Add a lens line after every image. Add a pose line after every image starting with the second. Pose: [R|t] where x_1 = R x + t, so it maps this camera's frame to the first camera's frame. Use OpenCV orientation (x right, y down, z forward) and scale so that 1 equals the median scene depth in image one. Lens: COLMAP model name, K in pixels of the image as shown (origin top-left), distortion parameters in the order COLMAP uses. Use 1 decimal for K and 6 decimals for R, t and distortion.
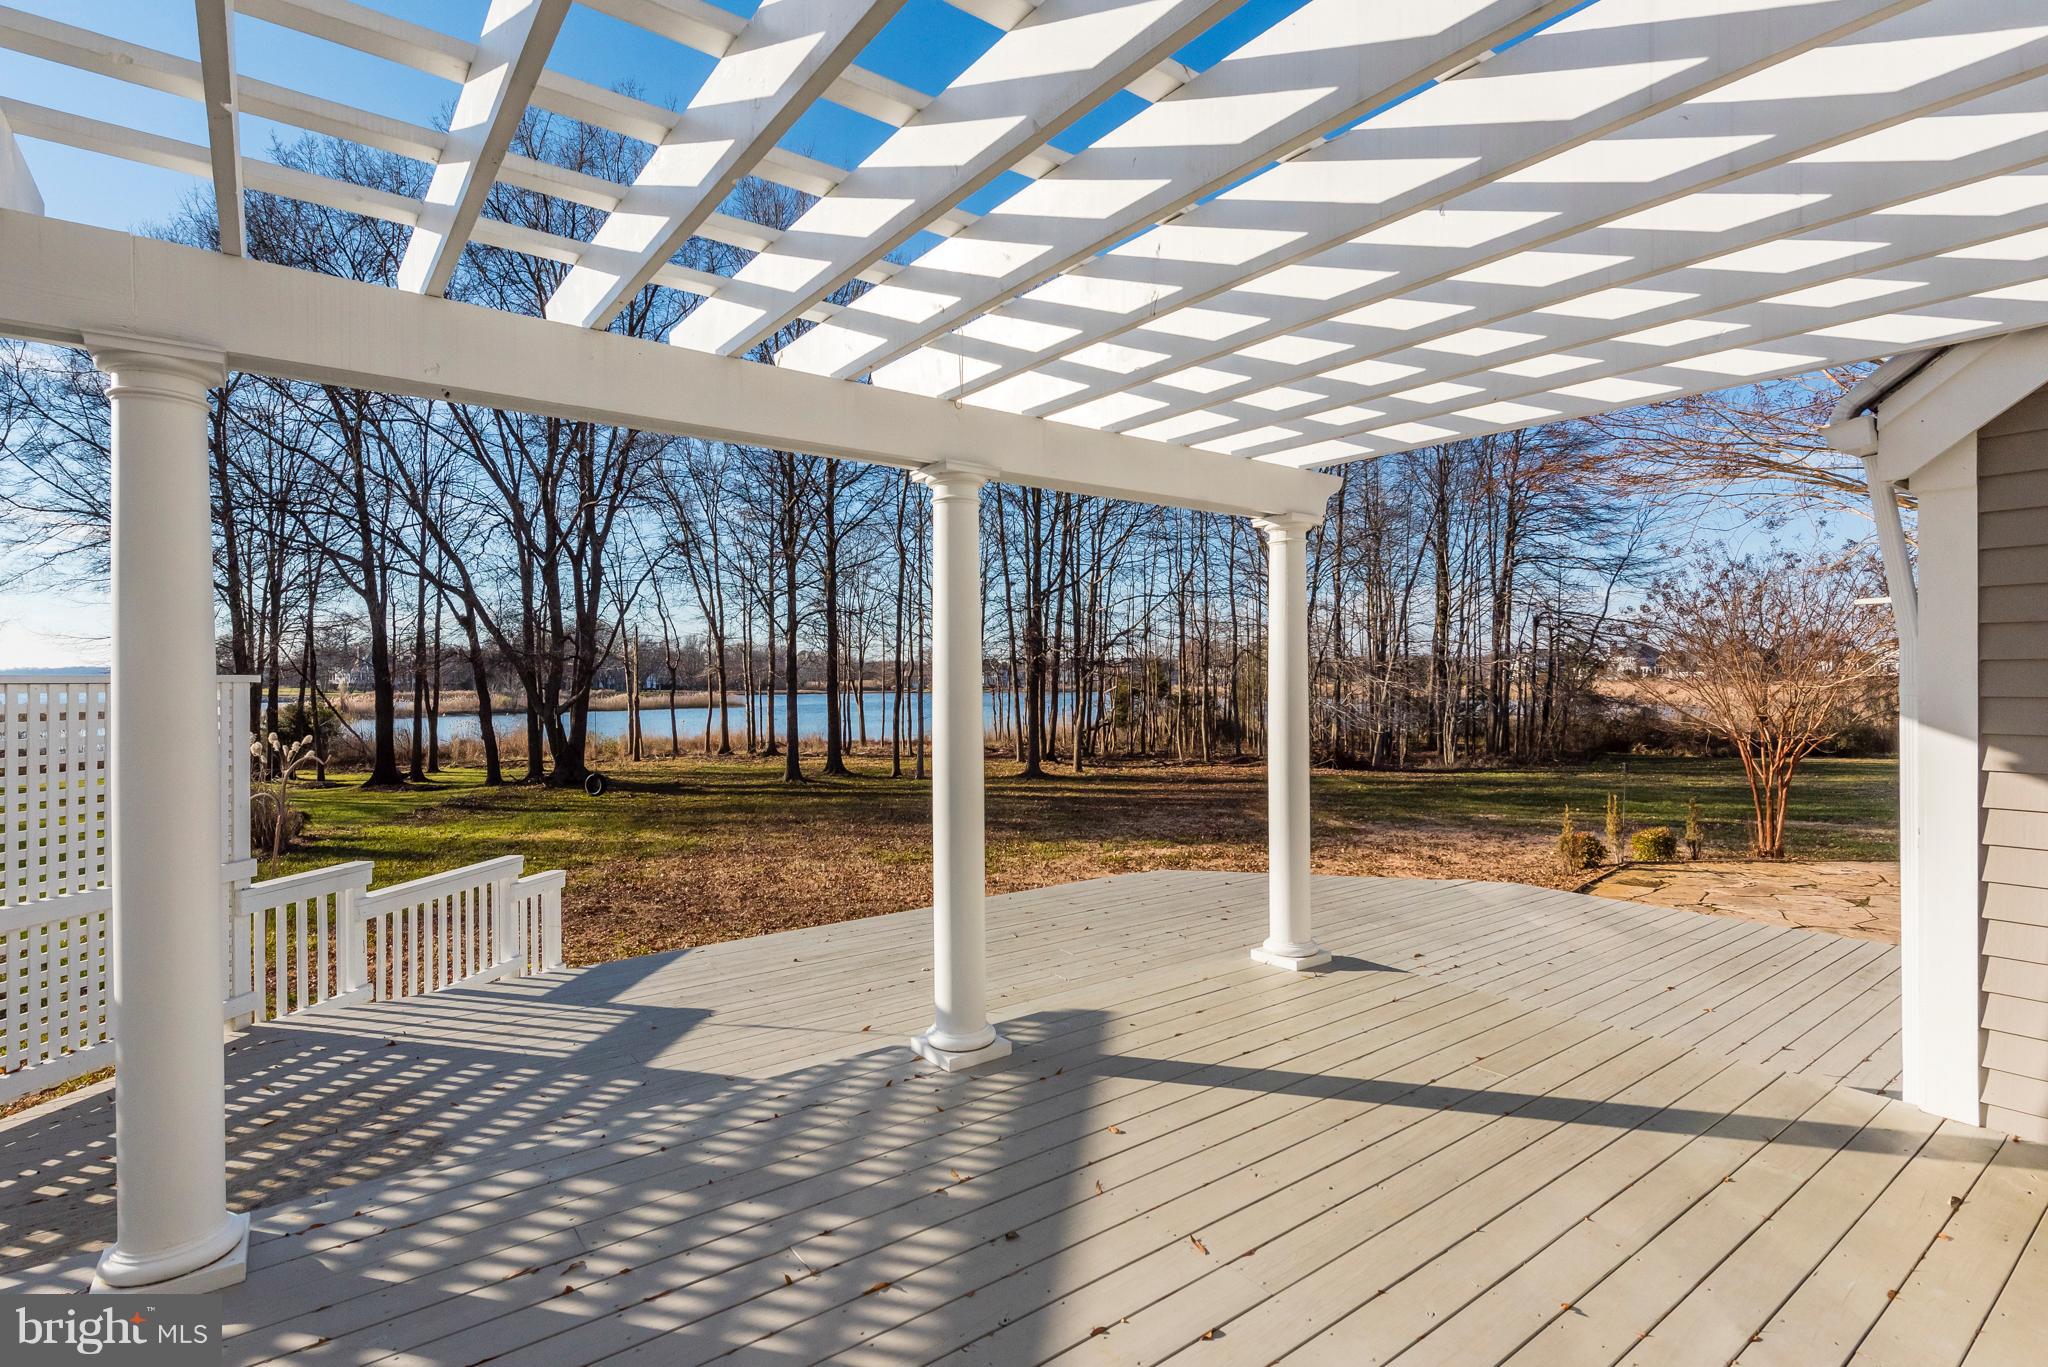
lens RADIAL K [[987.4, 0, 1026.5], [0, 987.4, 681.1], [0, 0, 1]] dist [-0.001823, -0.000456]
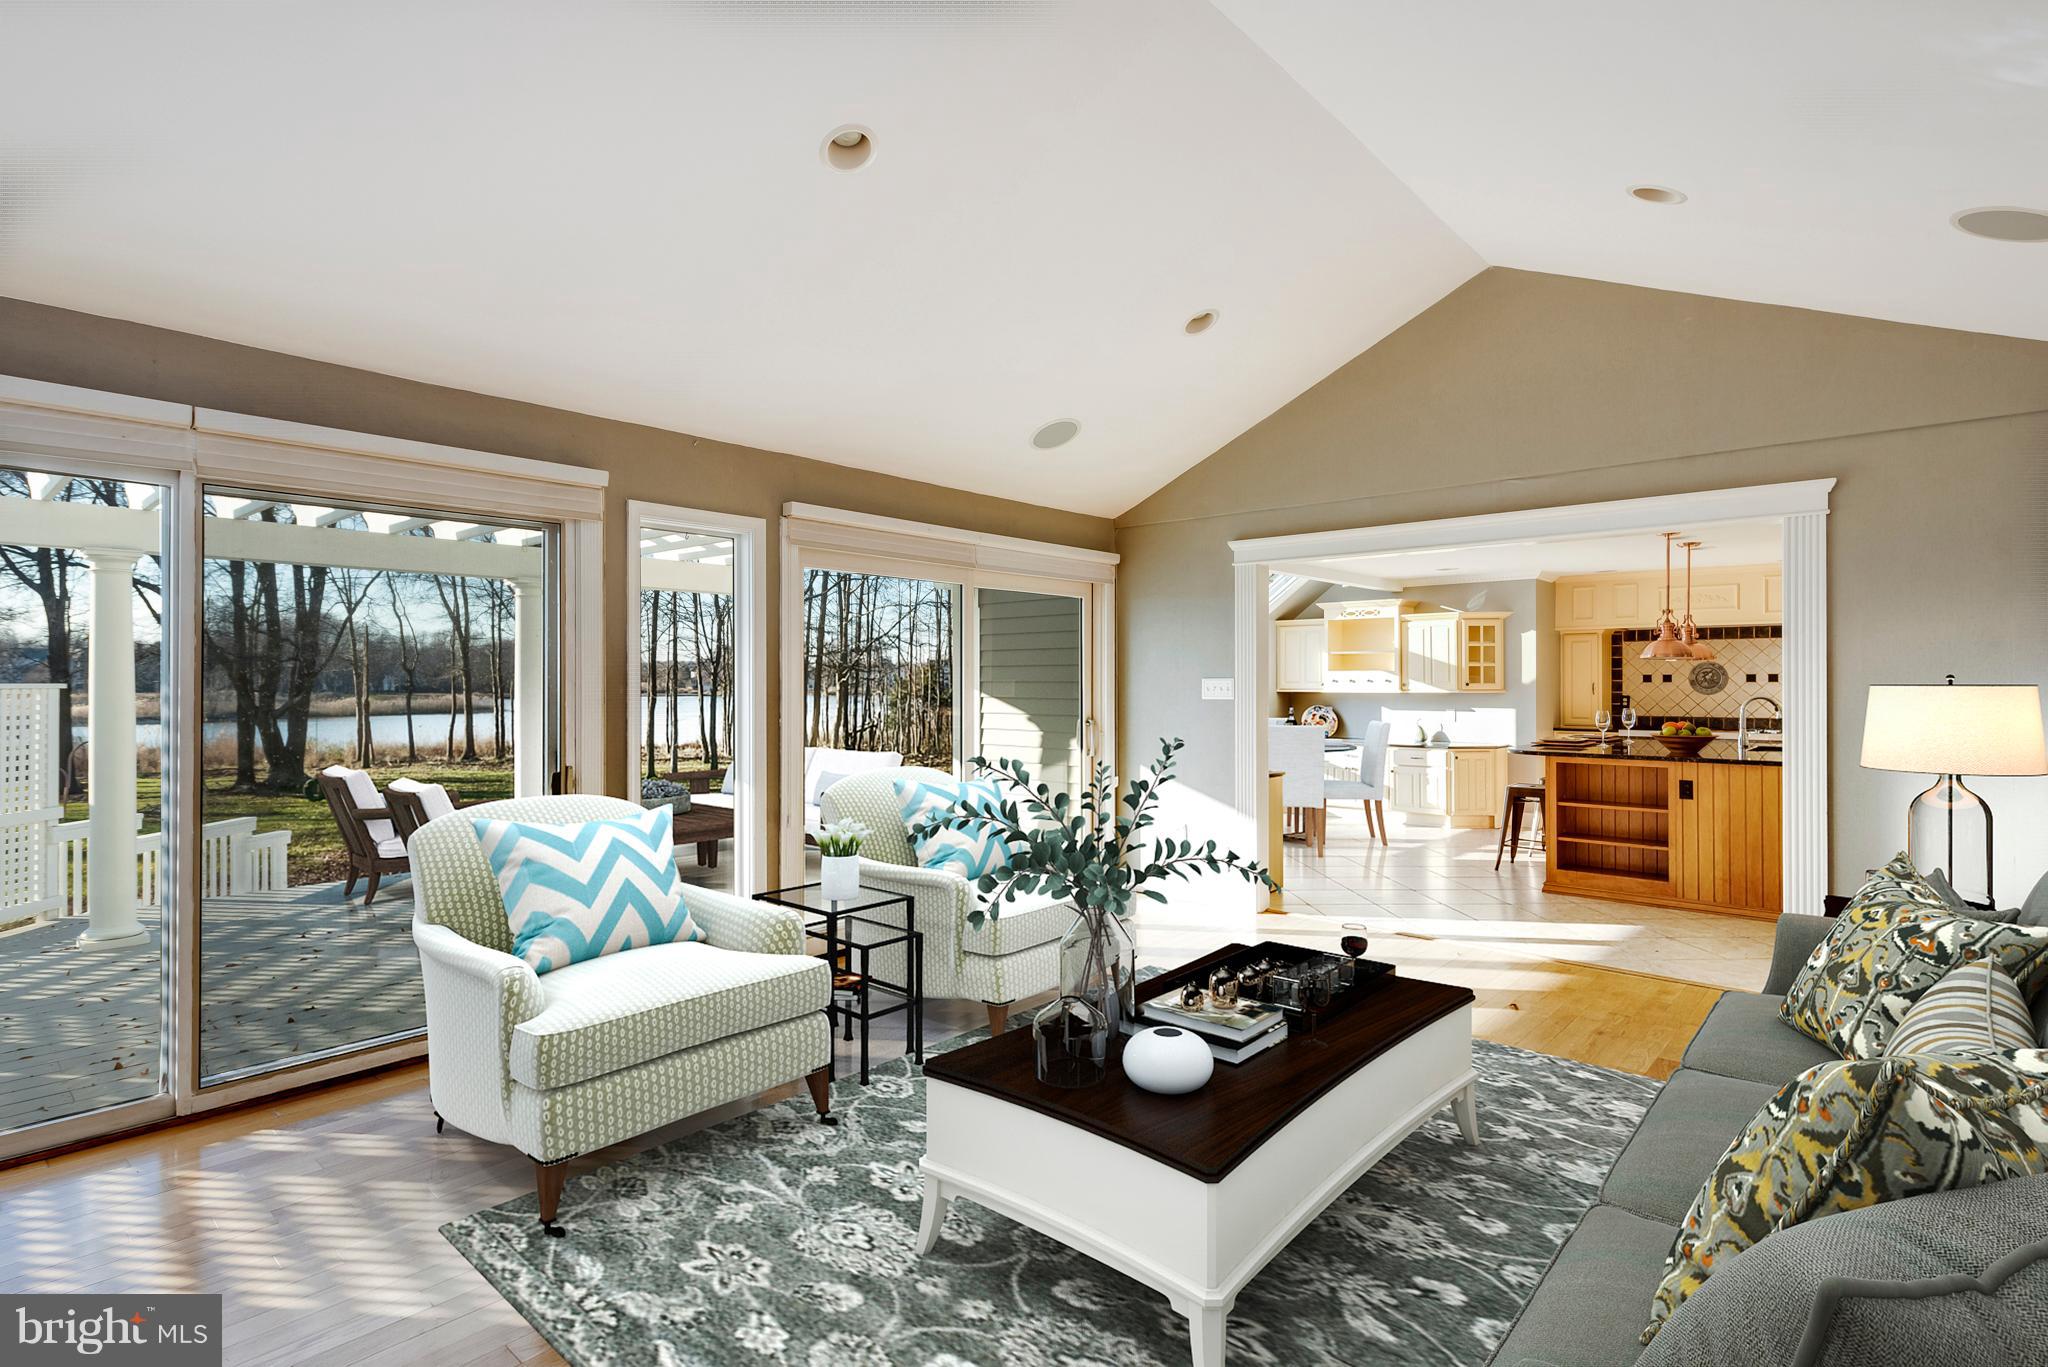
lens RADIAL K [[1049.6, 0, 1059.7], [0, 1049.6, 667.6], [0, 0, 1]] dist [-0.004443, 0.000133]
pose [[0.979029, 0.003064, 0.203697, 0.054277], [-0.000123, 0.999896, -0.014450, -0.001021], [-0.203720, 0.014121, 0.978927, -0.125981]]
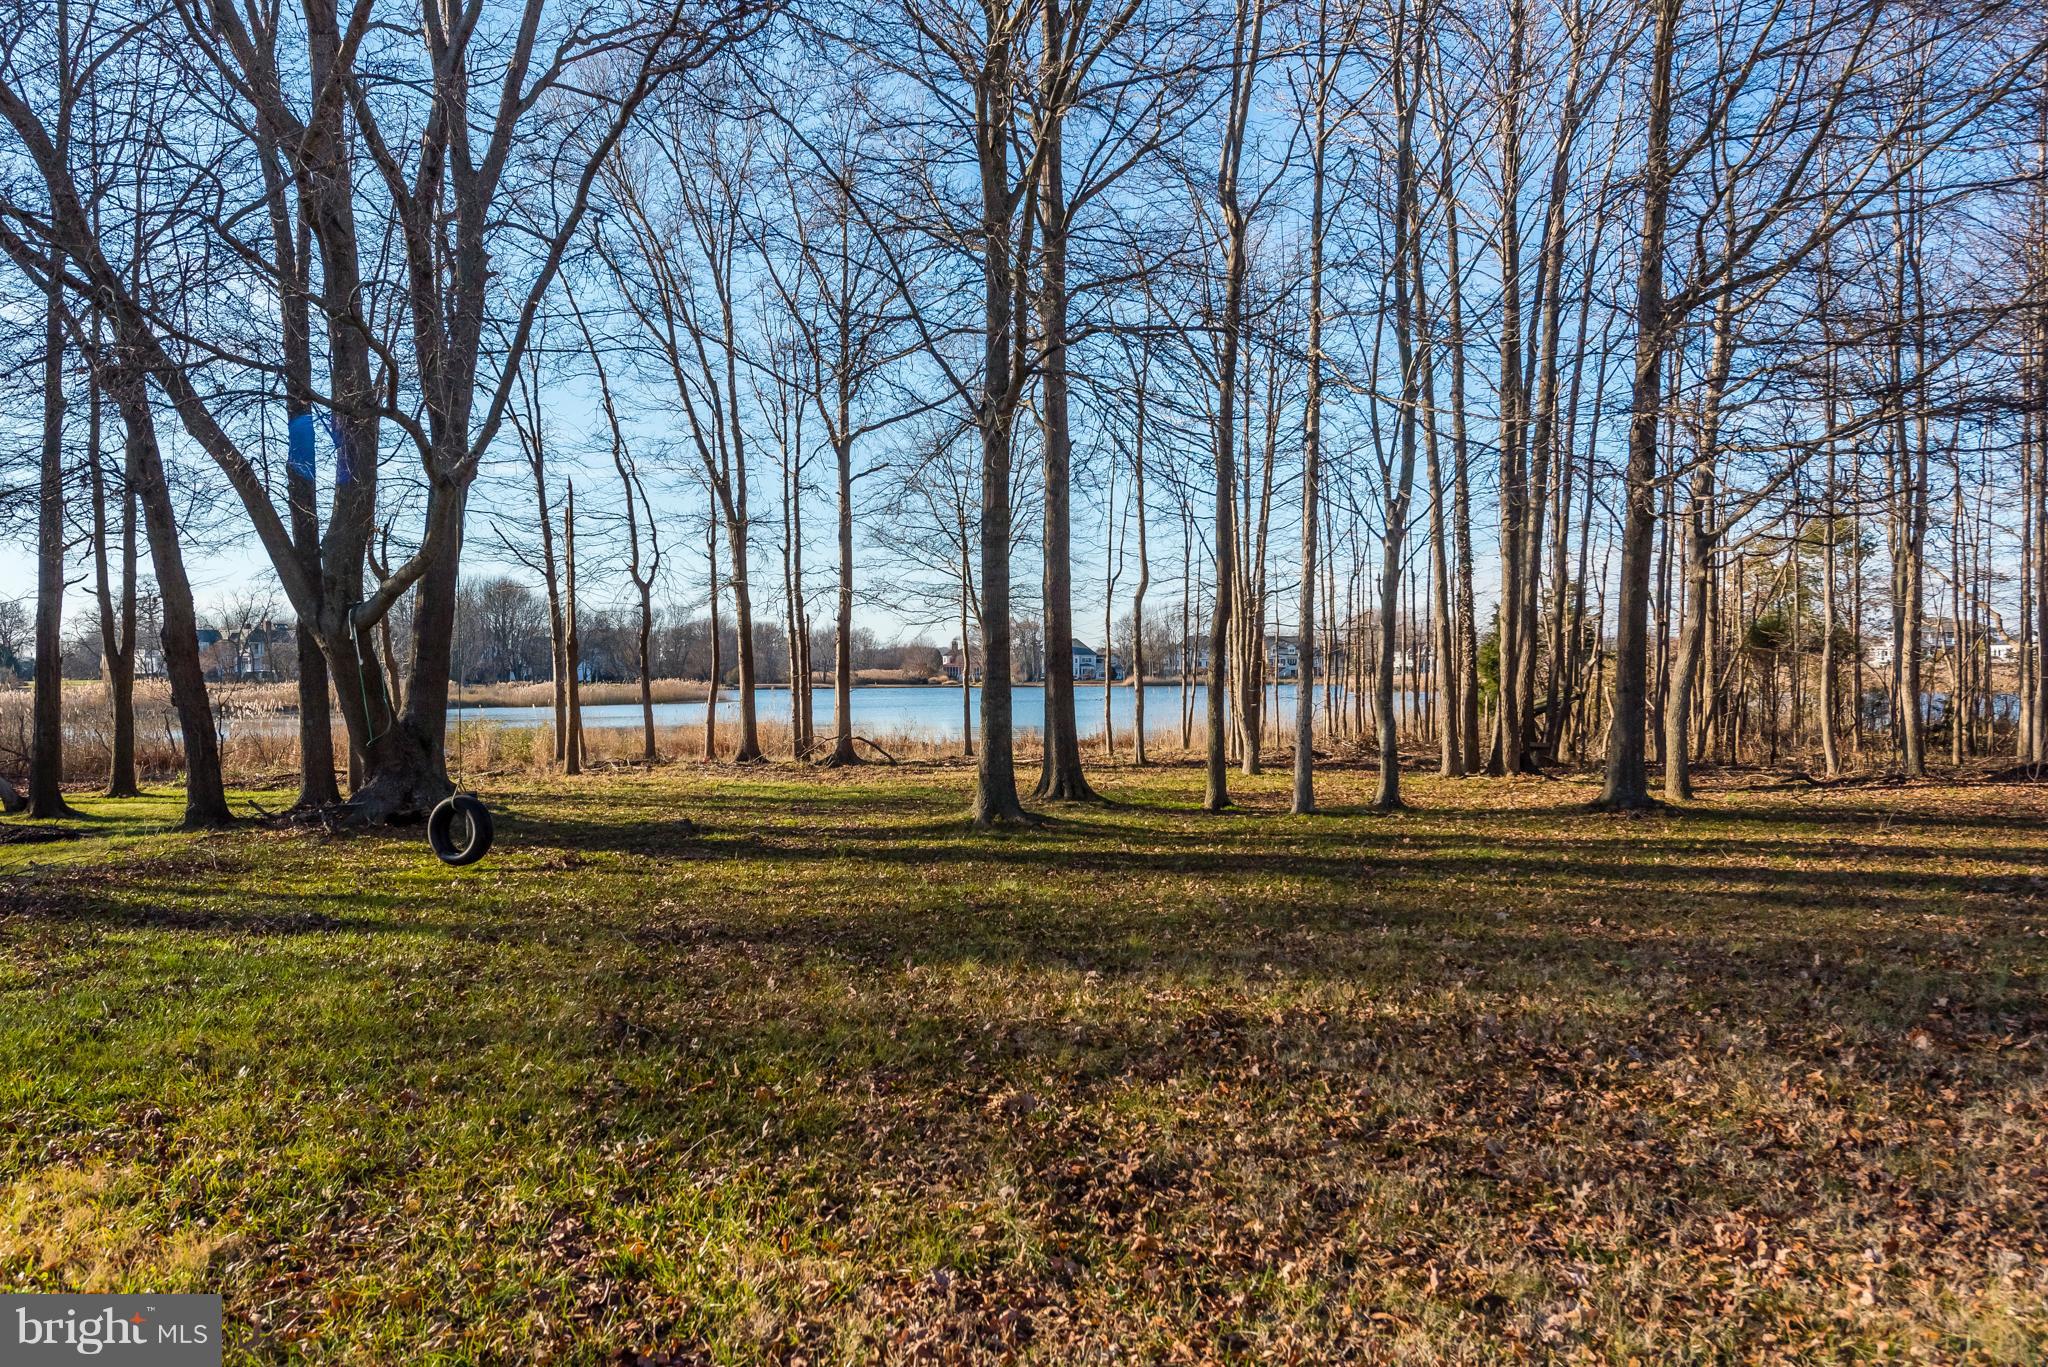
lens RADIAL K [[1357.2, 0, 1019.1], [0, 1357.2, 702.2], [0, 0, 1]] dist [-0.003716, -0.000487]
pose [[0.998666, 0.001299, -0.051624, -0.173726], [-0.000479, 0.999874, 0.015889, 0.042250], [0.051638, -0.015843, 0.998540, 0.427430]]
